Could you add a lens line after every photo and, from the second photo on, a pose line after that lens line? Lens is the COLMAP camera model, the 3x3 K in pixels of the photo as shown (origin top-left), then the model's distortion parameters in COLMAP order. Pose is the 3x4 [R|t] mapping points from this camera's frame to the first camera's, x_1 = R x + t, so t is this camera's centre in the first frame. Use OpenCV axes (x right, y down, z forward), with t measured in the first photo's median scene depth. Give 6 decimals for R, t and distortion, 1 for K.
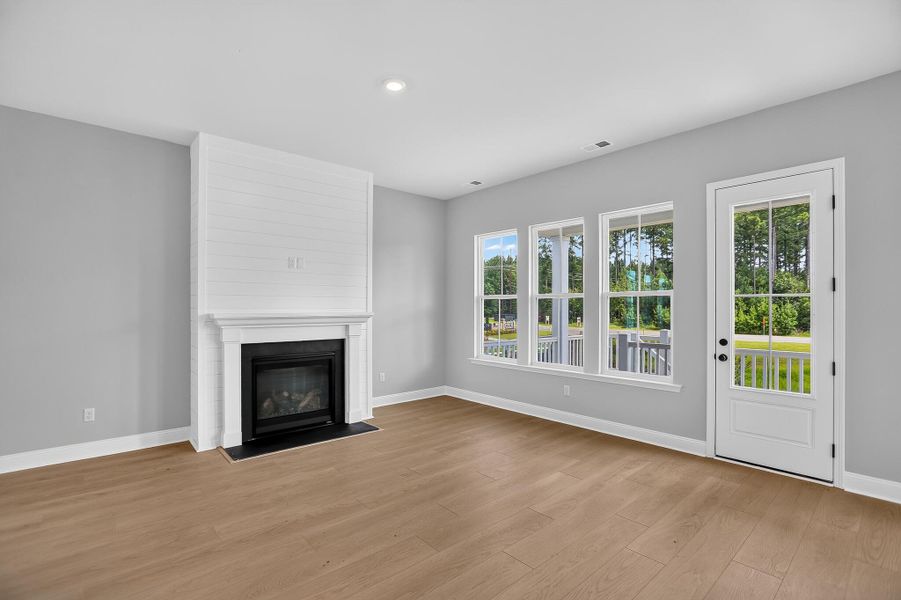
lens RADIAL K [[420.5, 0, 450.5], [0, 420.5, 300.0], [0, 0, 1]] dist [-0.017911, 0.000418]
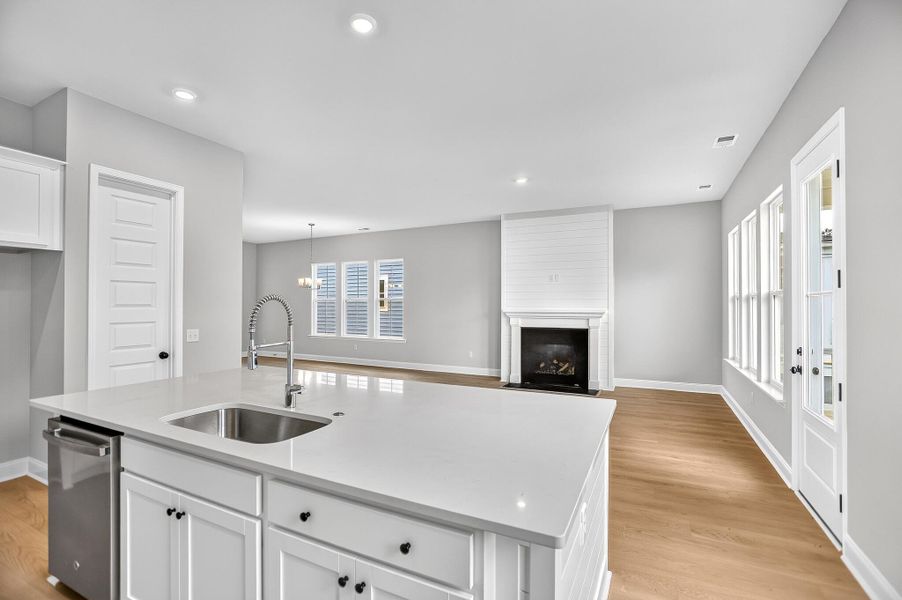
lens RADIAL K [[420.9, 0, 451.0], [0, 420.9, 300.0], [0, 0, 1]] dist [-0.017911, 0.000418]
pose [[0.379080, -0.008459, -0.925325, 1.040407], [0.014394, 0.999891, -0.003244, -0.007579], [0.925252, -0.012089, 0.379160, 0.051228]]
